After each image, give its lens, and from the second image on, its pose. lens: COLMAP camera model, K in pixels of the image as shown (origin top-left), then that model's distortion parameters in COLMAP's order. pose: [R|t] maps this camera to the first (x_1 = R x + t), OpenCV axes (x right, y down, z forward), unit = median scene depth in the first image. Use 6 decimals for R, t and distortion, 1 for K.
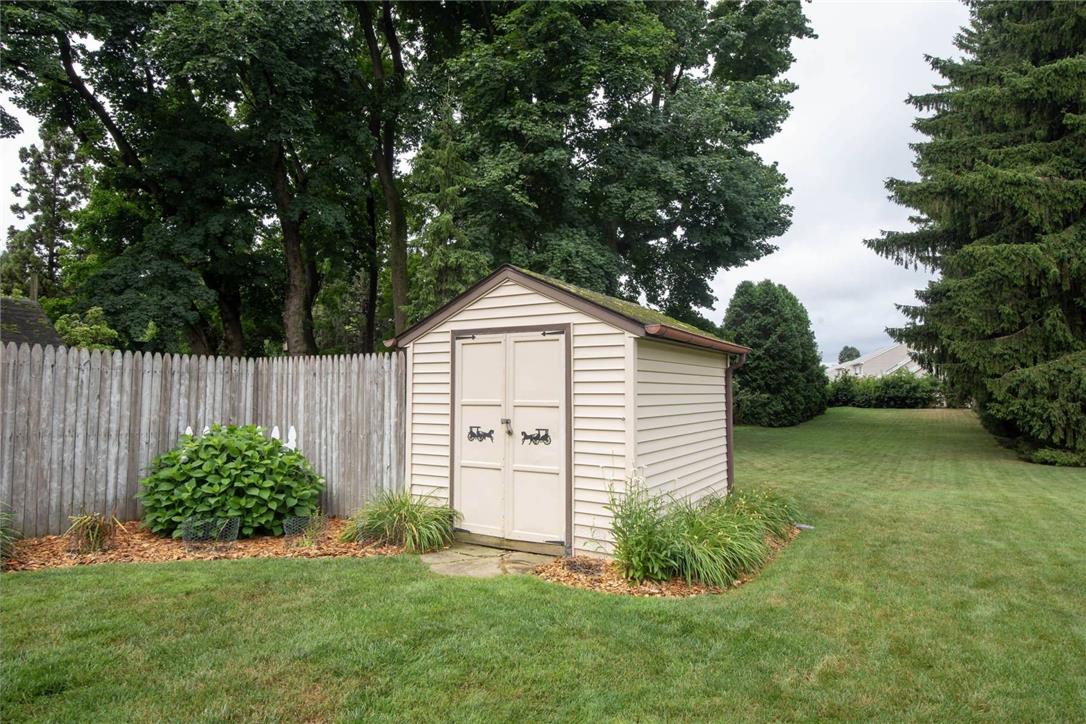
lens RADIAL K [[640.1, 0, 547.1], [0, 640.1, 357.2], [0, 0, 1]] dist [0.019116, -0.027885]
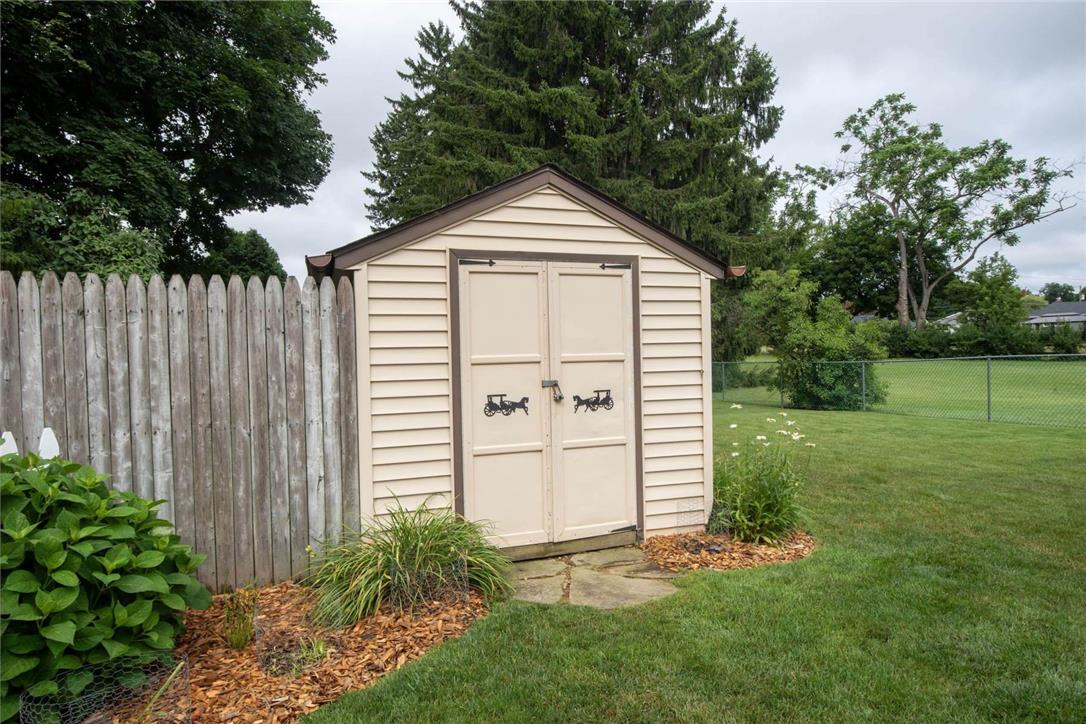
lens RADIAL K [[640.1, 0, 547.1], [0, 640.1, 357.2], [0, 0, 1]] dist [0.019116, -0.027885]
pose [[0.630222, -0.023899, 0.776047, -0.584700], [-0.021660, 0.998596, 0.048343, 0.032877], [-0.776113, -0.047276, 0.628820, 0.510339]]
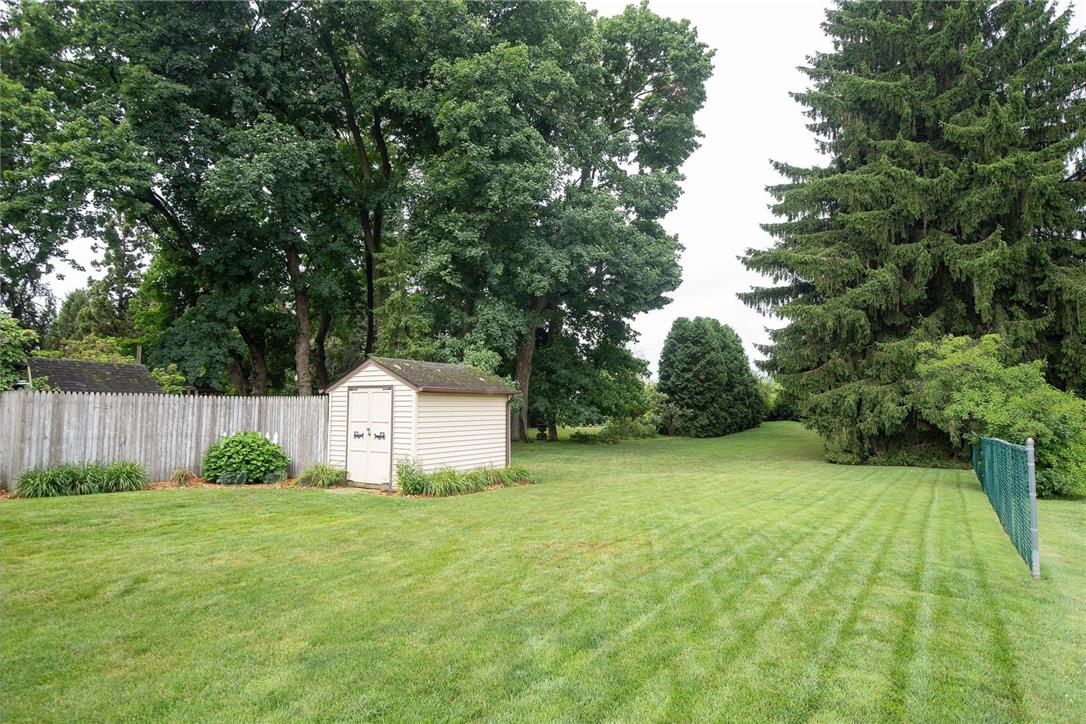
lens RADIAL K [[602.5, 0, 543.0], [0, 602.5, 362.0], [0, 0, 1]] dist [0.024388, -0.041897]
pose [[0.999507, -0.003054, -0.031232, 0.550062], [0.002453, 0.999812, -0.019250, -0.080381], [0.031285, 0.019163, 0.999327, -0.956228]]
